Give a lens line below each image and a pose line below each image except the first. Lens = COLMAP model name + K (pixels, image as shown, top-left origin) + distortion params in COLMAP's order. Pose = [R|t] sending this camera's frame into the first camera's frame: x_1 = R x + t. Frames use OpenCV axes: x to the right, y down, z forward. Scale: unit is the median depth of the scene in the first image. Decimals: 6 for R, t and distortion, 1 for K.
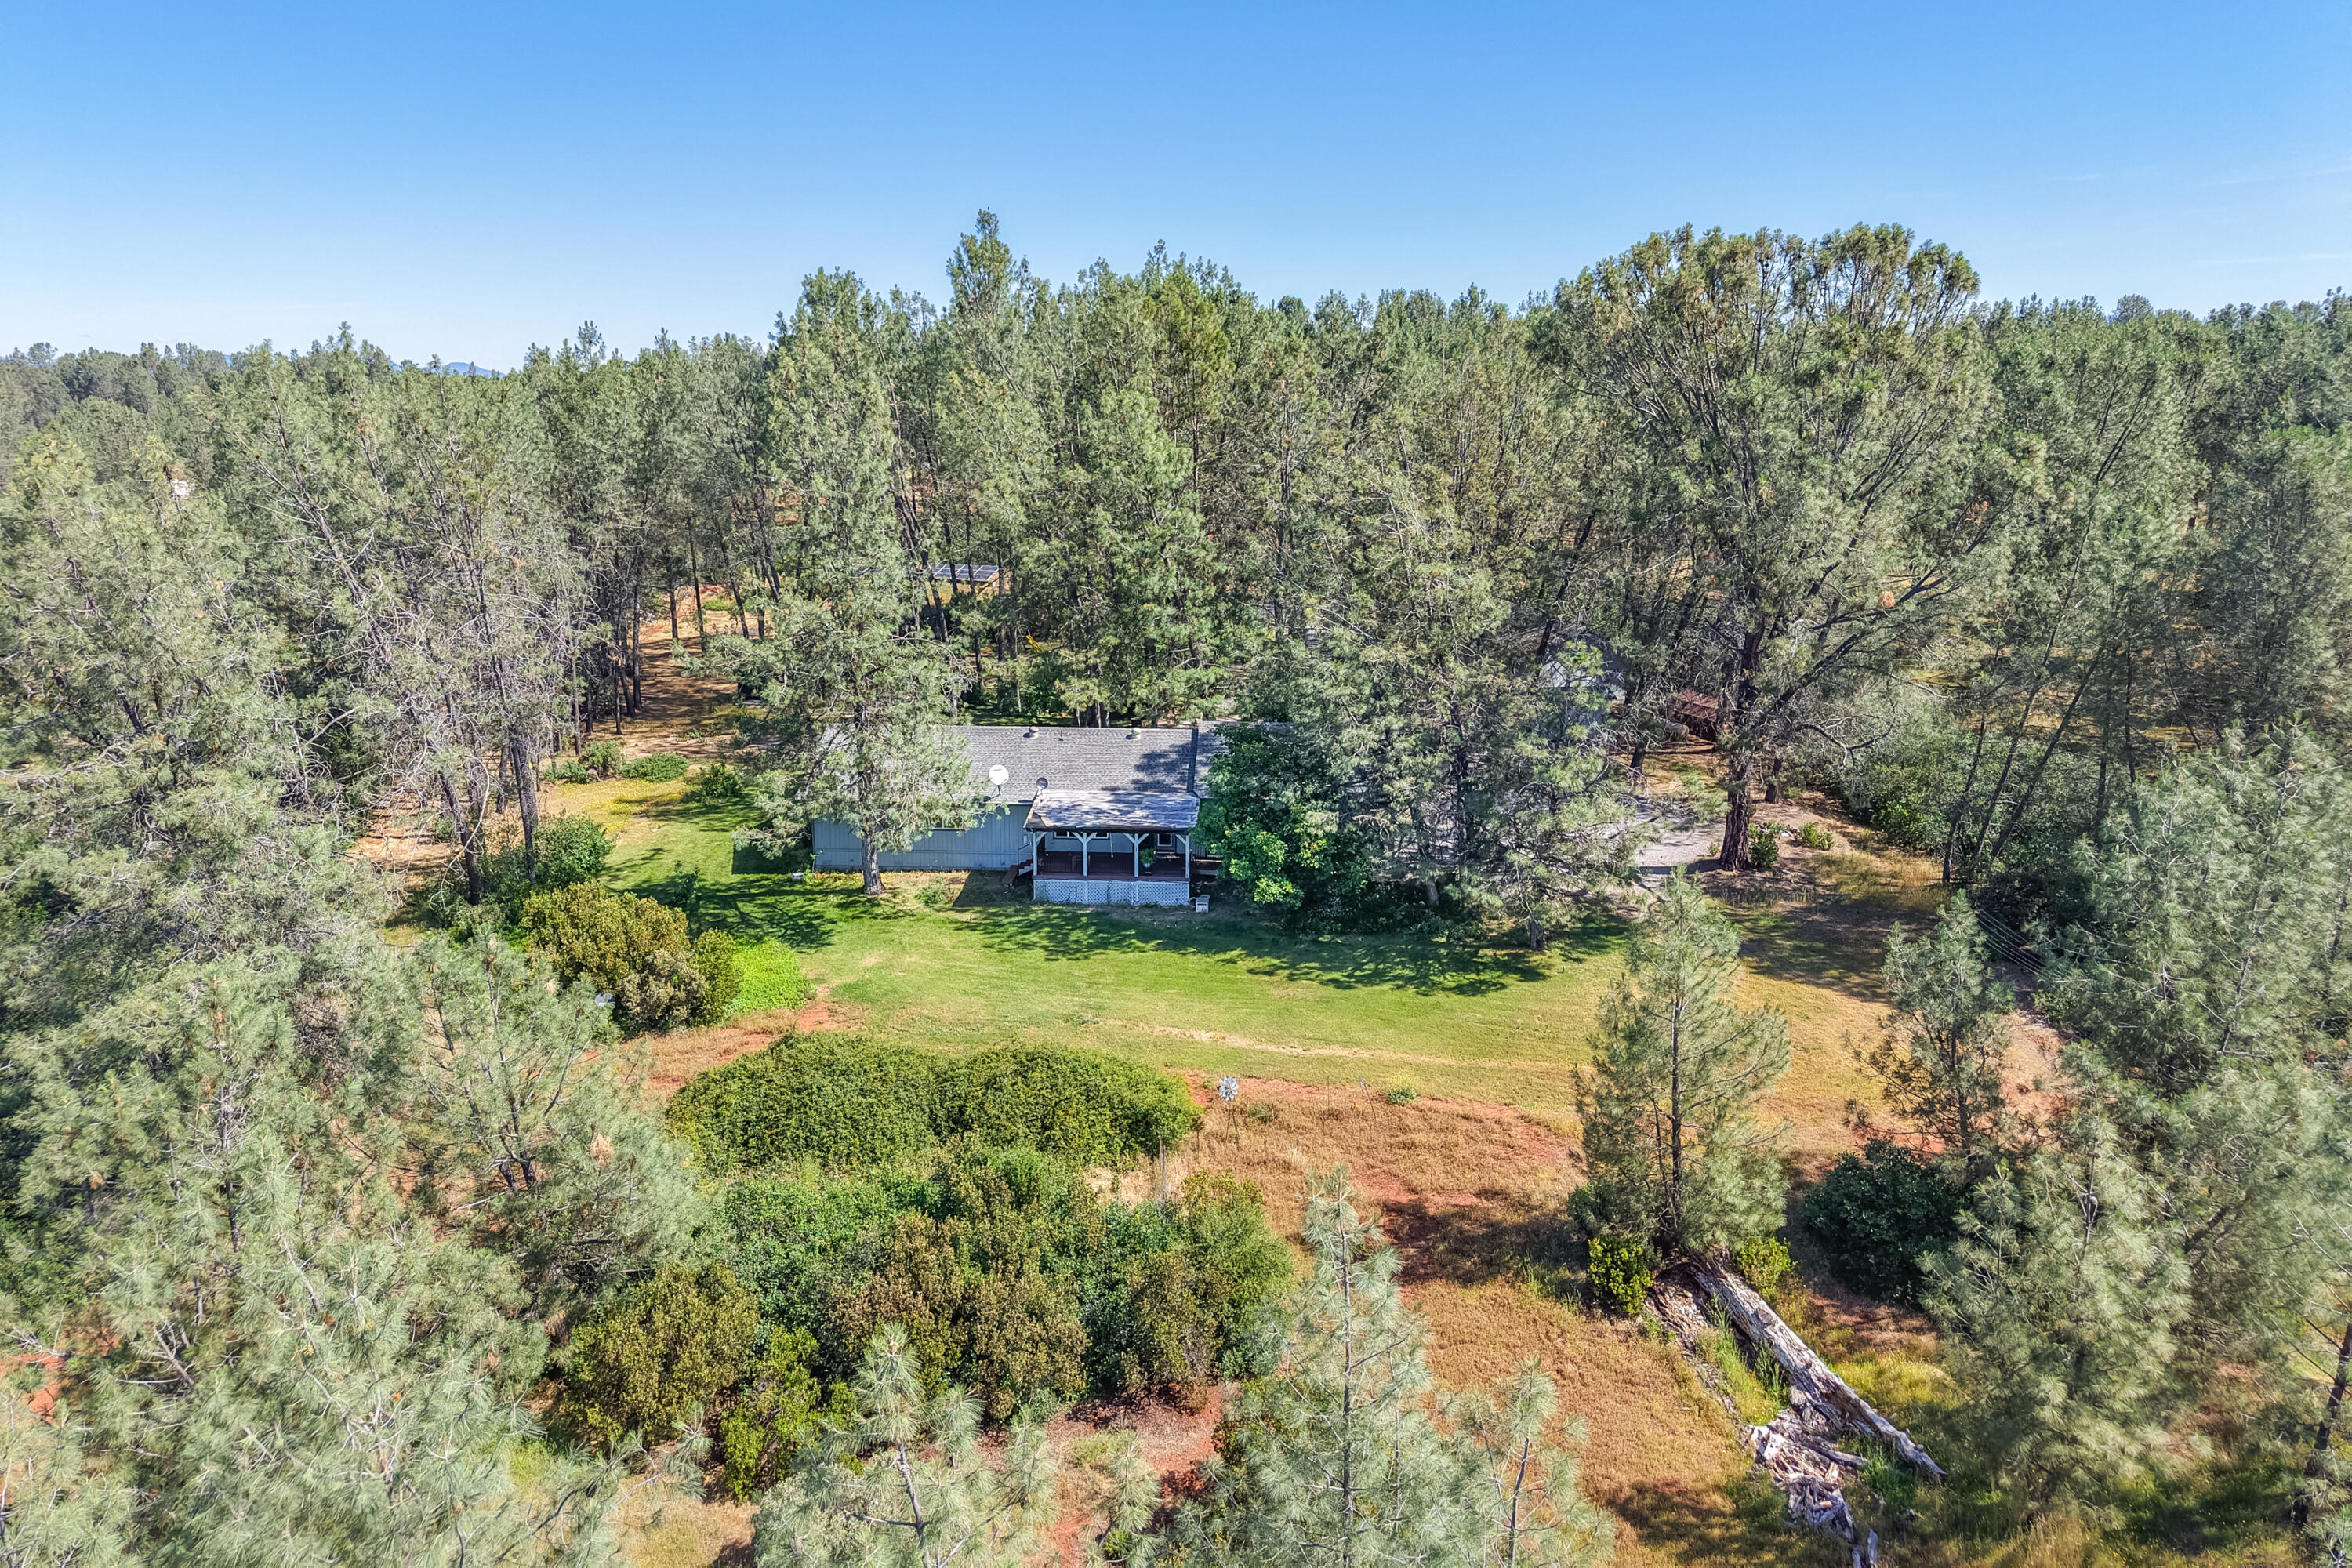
lens RADIAL K [[1588.3, 0, 1173.0], [0, 1588.3, 683.3], [0, 0, 1]] dist [0.003575, 0.002688]
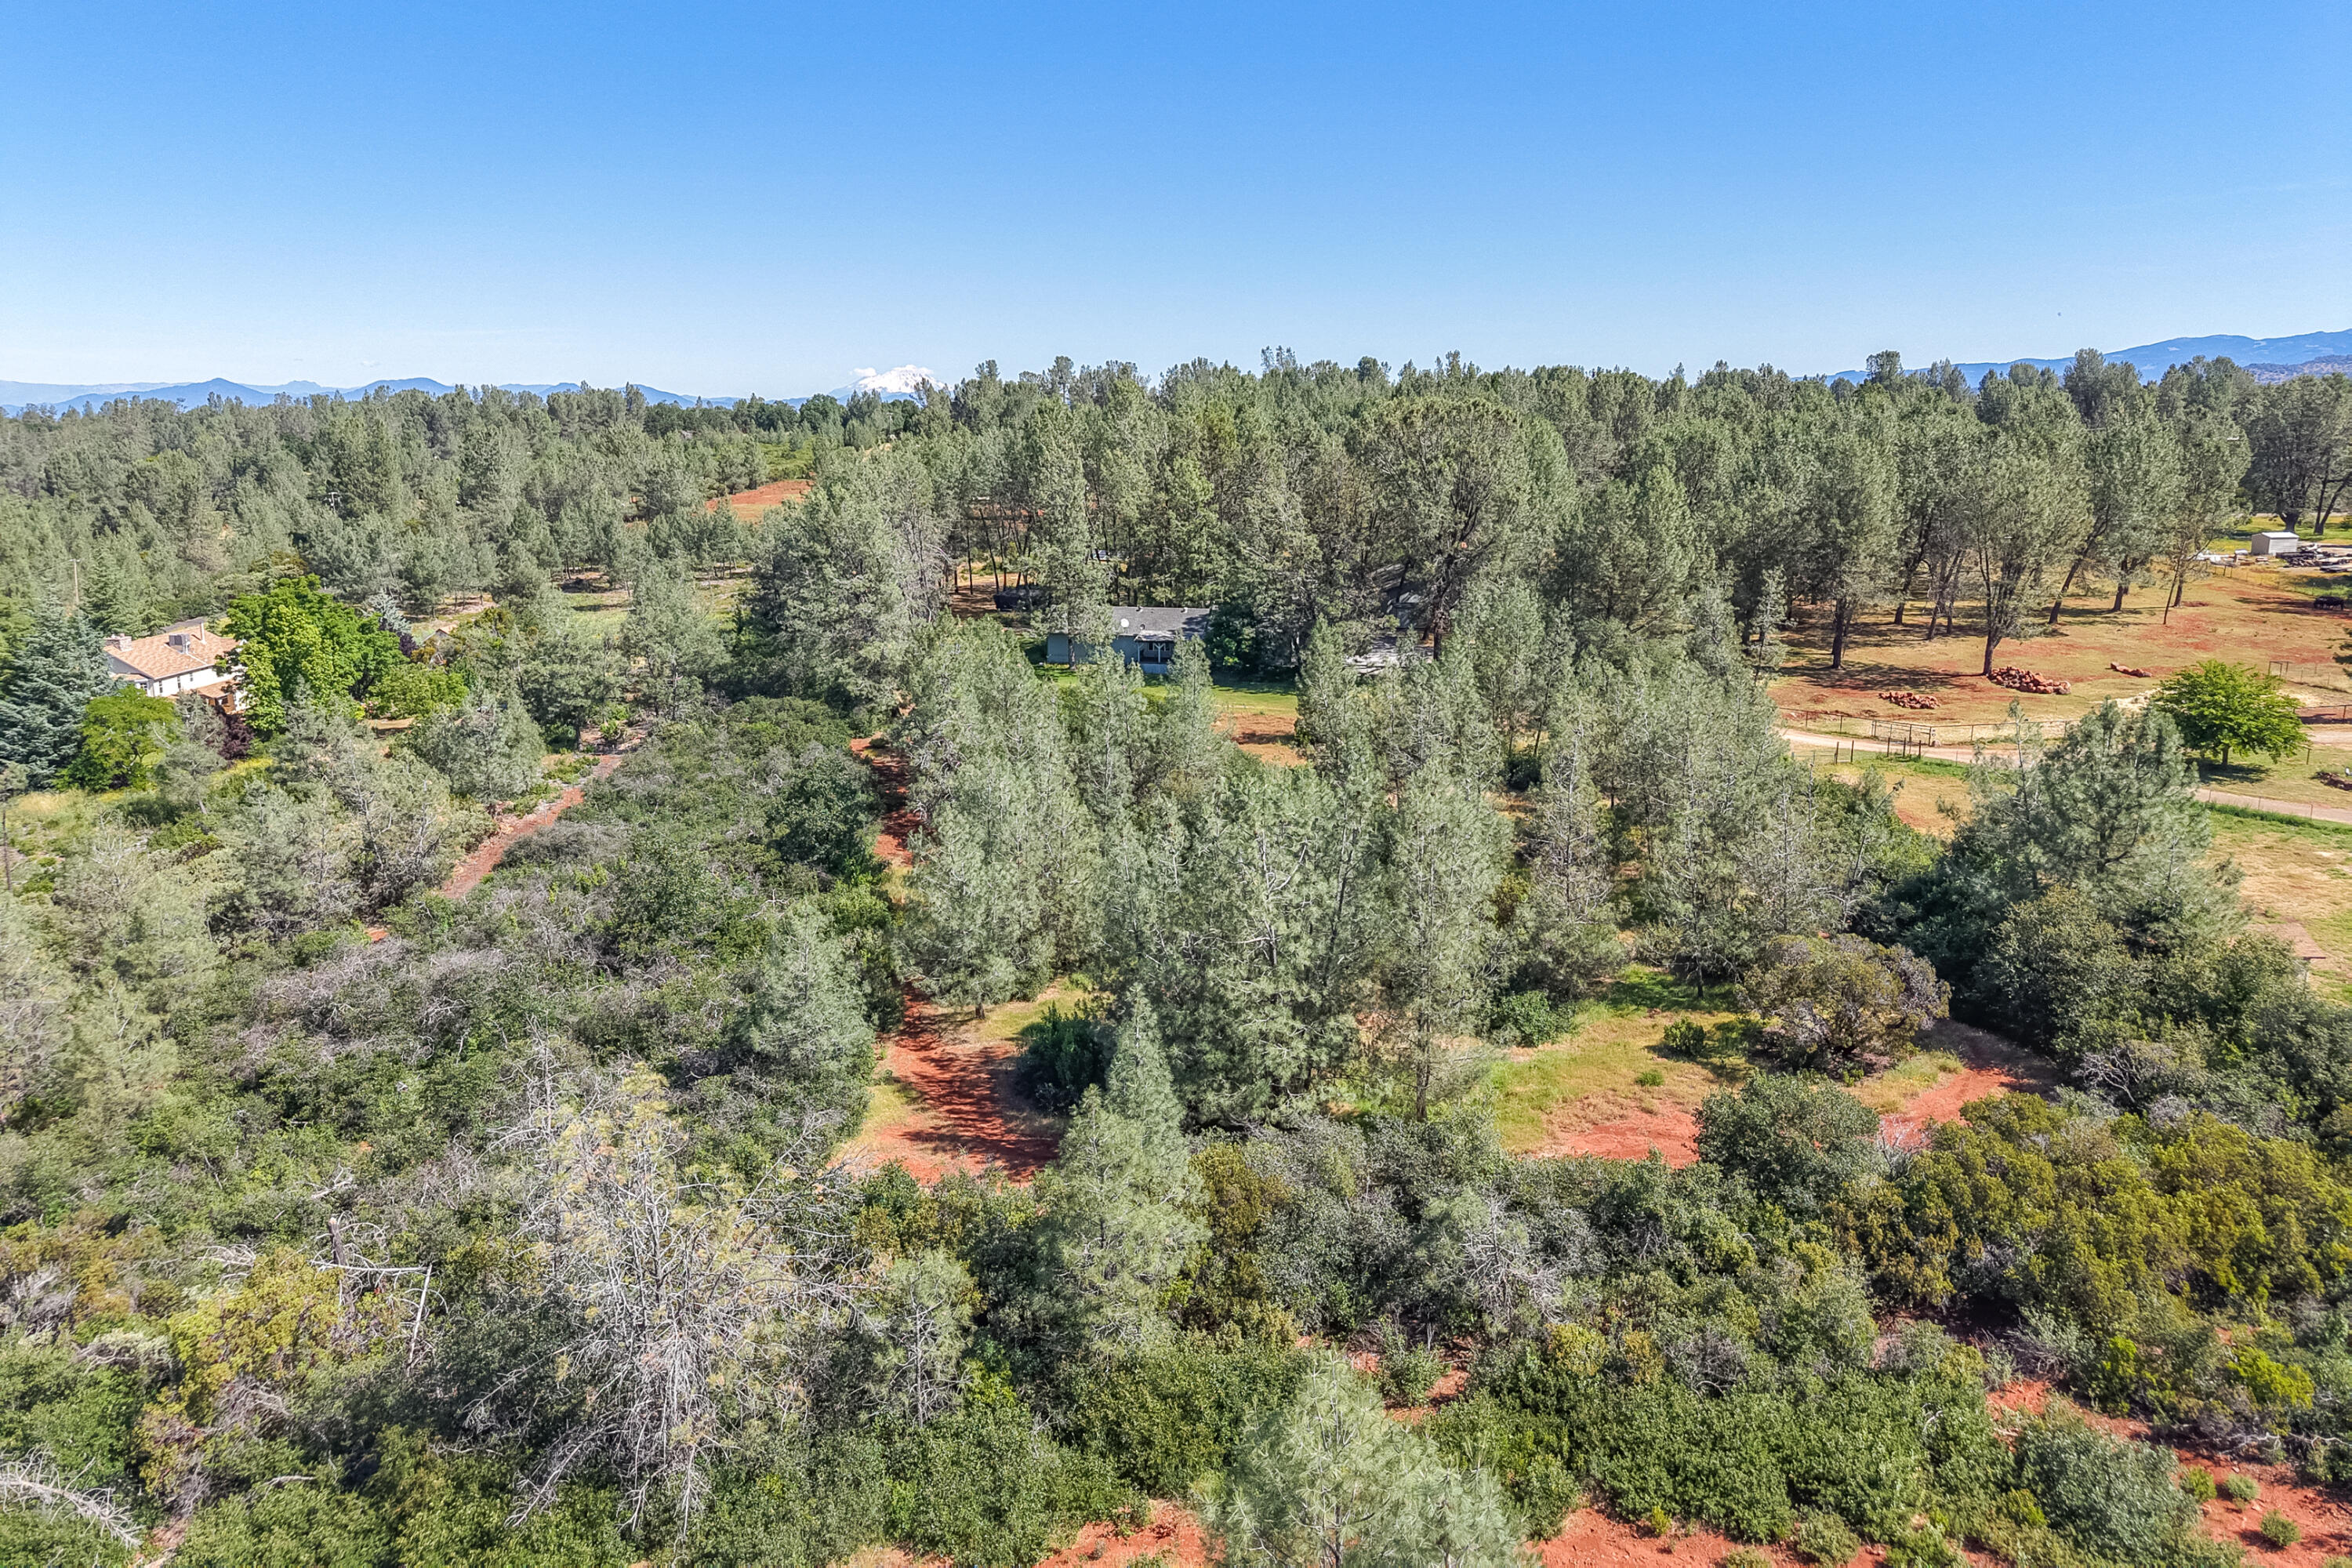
lens RADIAL K [[1588.3, 0, 1173.0], [0, 1588.3, 683.3], [0, 0, 1]] dist [0.003575, 0.002688]
pose [[0.995700, 0.016808, -0.091095, 0.183235], [-0.017896, 0.999778, -0.011146, 0.177069], [0.090888, 0.012728, 0.995780, -1.382036]]
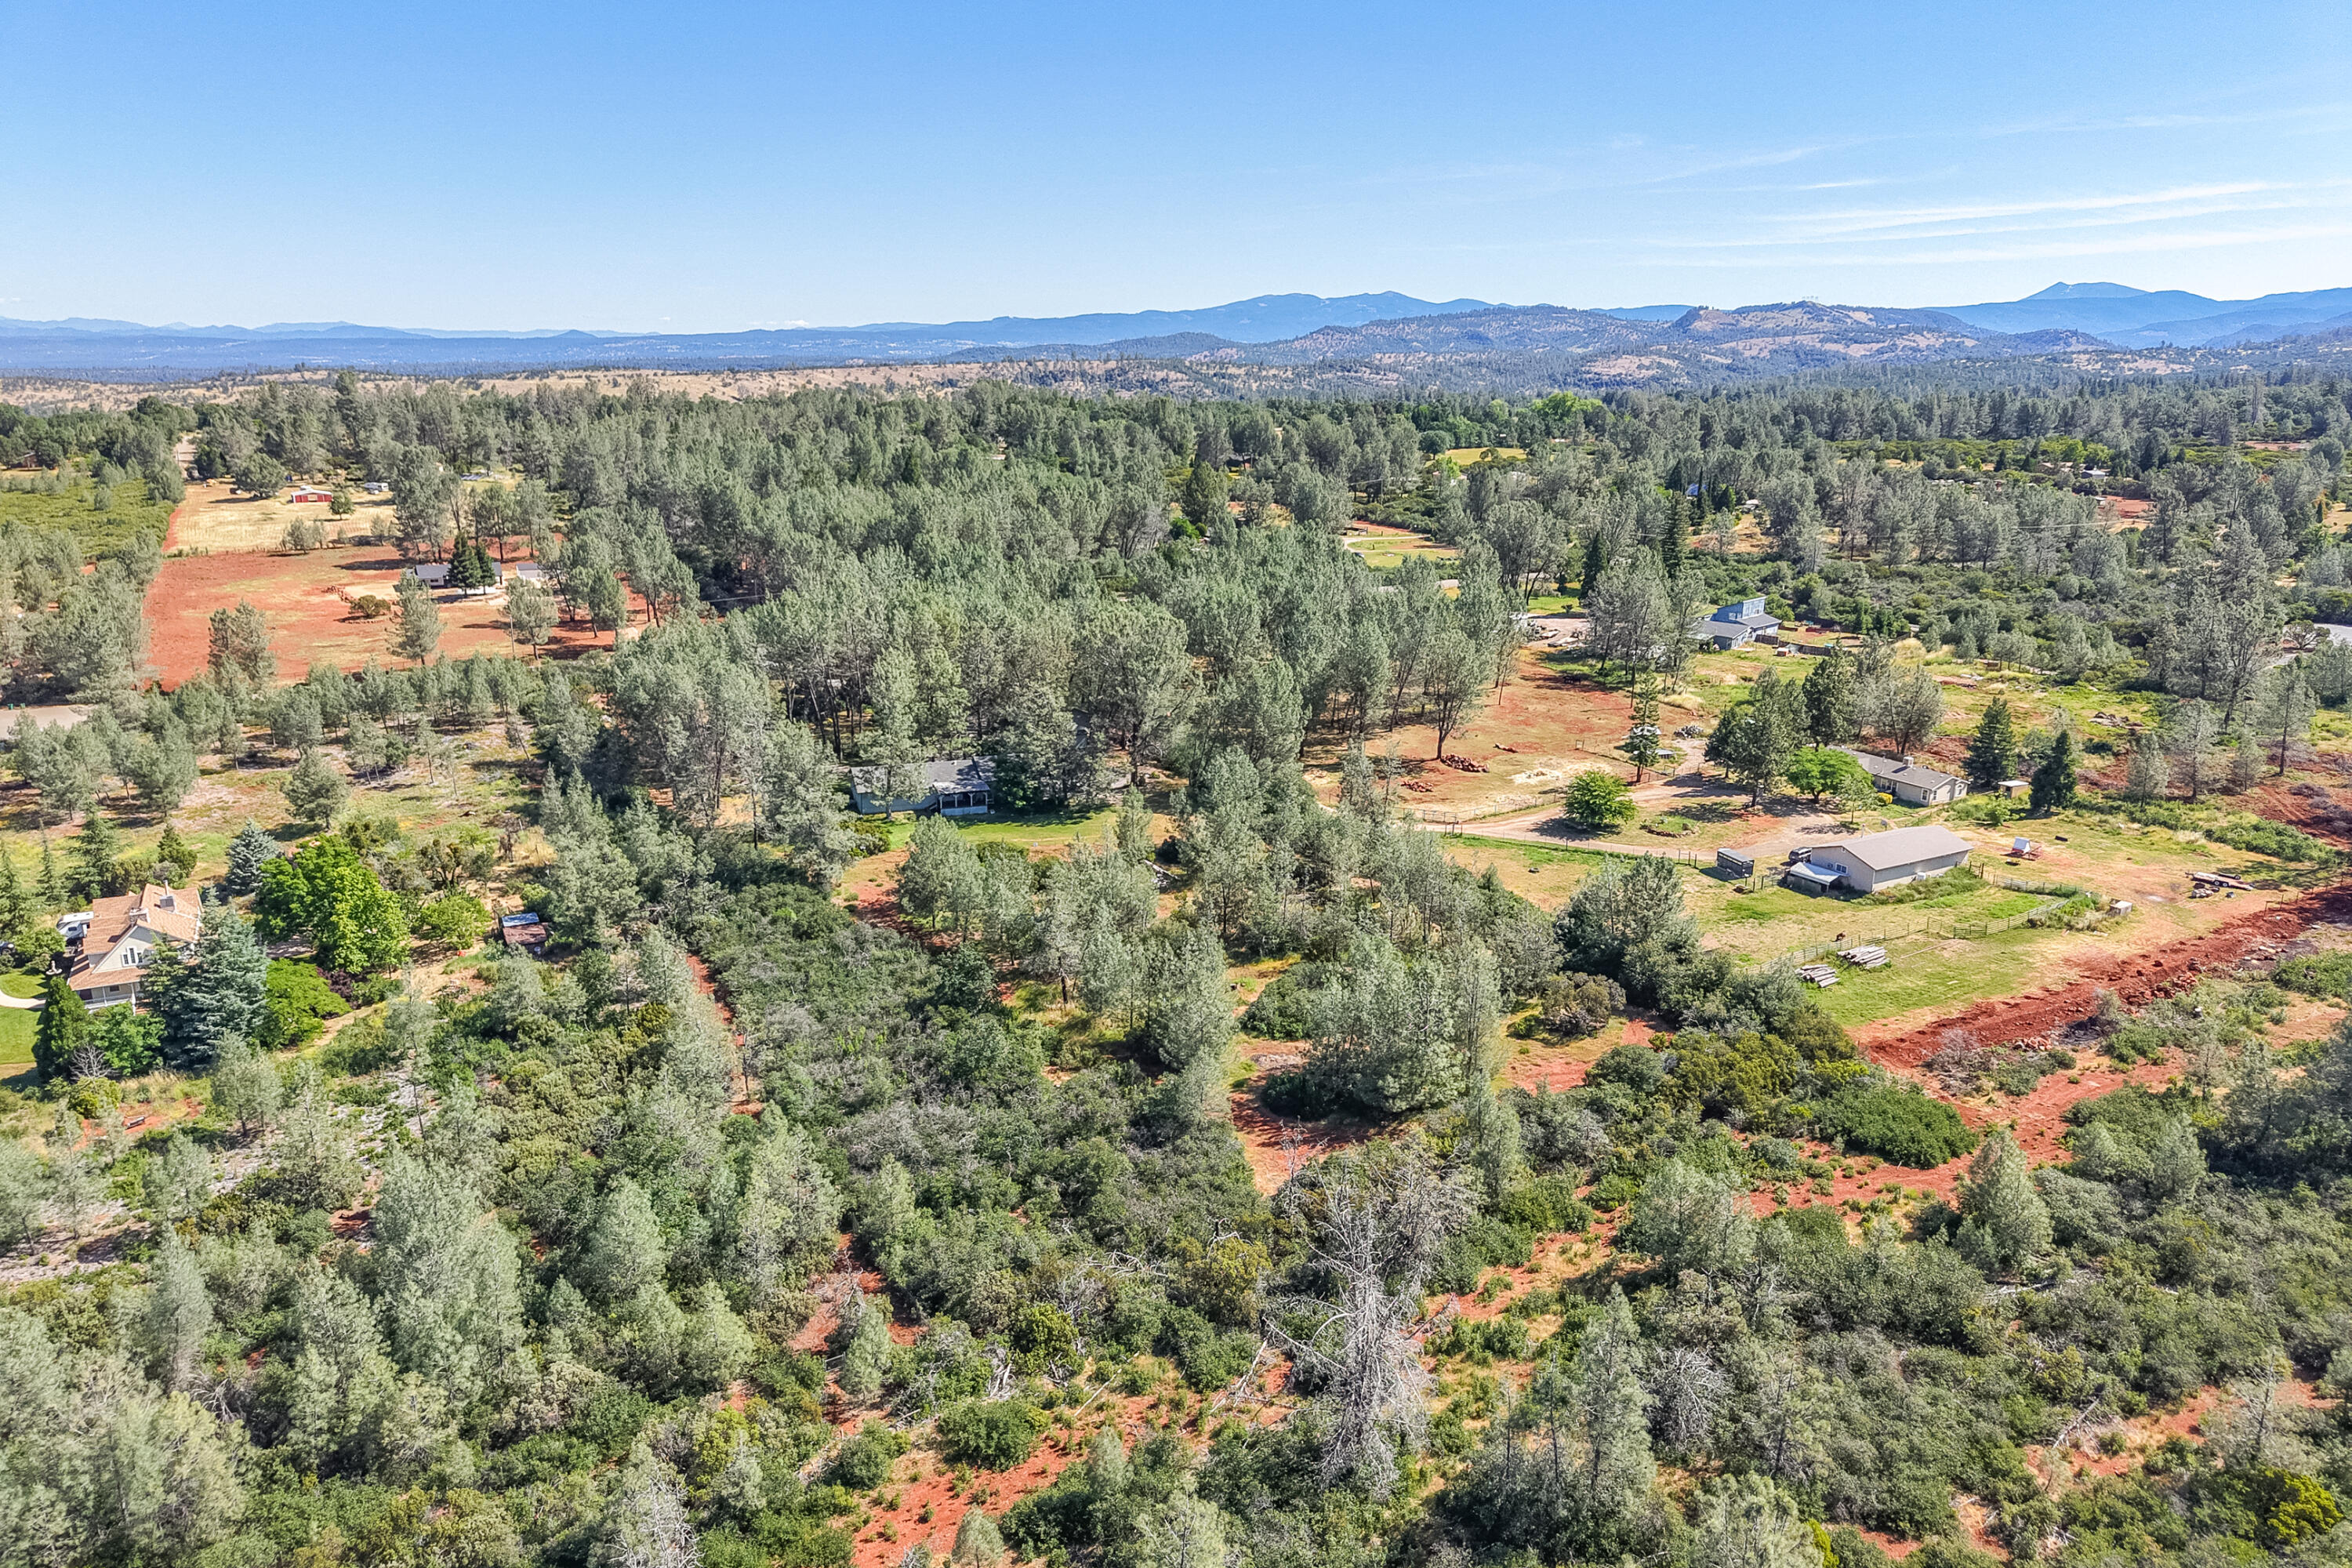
lens RADIAL K [[1588.3, 0, 1173.0], [0, 1588.3, 683.3], [0, 0, 1]] dist [0.003575, 0.002688]
pose [[0.918629, -0.069735, 0.388919, -0.915502], [0.061404, 0.997540, 0.033828, -0.223543], [-0.390321, -0.007195, 0.920651, -2.257326]]
